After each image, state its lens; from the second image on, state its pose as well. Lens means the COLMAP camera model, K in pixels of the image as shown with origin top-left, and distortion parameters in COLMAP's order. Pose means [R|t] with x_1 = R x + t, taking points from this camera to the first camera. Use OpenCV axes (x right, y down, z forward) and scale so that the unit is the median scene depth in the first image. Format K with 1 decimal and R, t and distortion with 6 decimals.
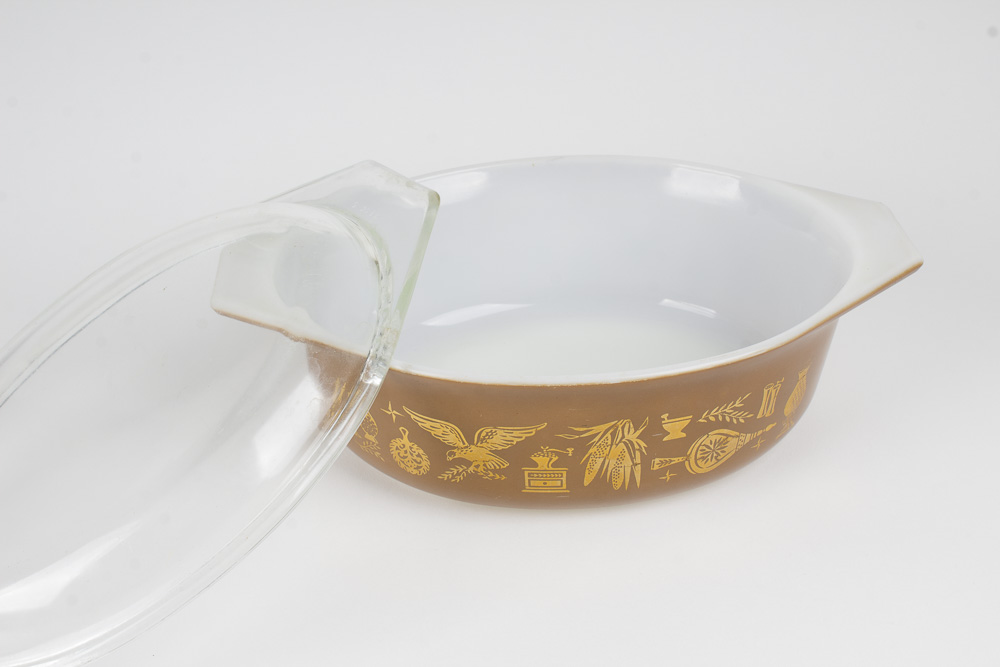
lens RADIAL K [[1453.8, 0, 500.6], [0, 1453.8, 334.3], [0, 0, 1]] dist [-0.016475, 0.000000]
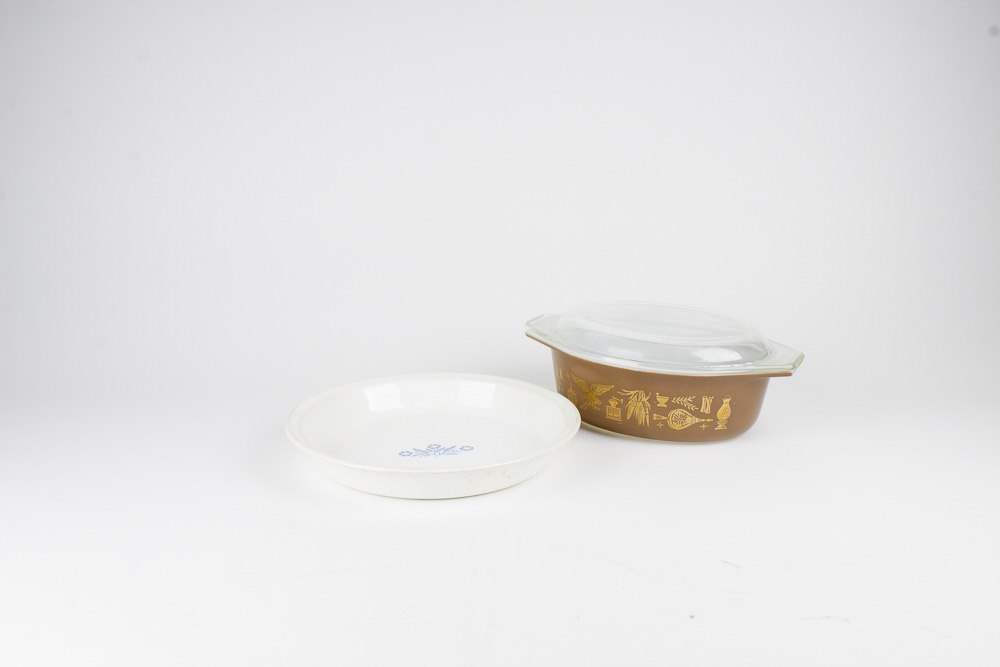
lens RADIAL K [[1169.3, 0, 499.5], [0, 1169.3, 331.9], [0, 0, 1]] dist [-0.032630, 0.000000]
pose [[0.865643, 0.189341, -0.463479, 0.793825], [-0.313054, 0.927140, -0.205936, 0.459328], [0.390718, 0.323361, 0.861845, -0.918234]]
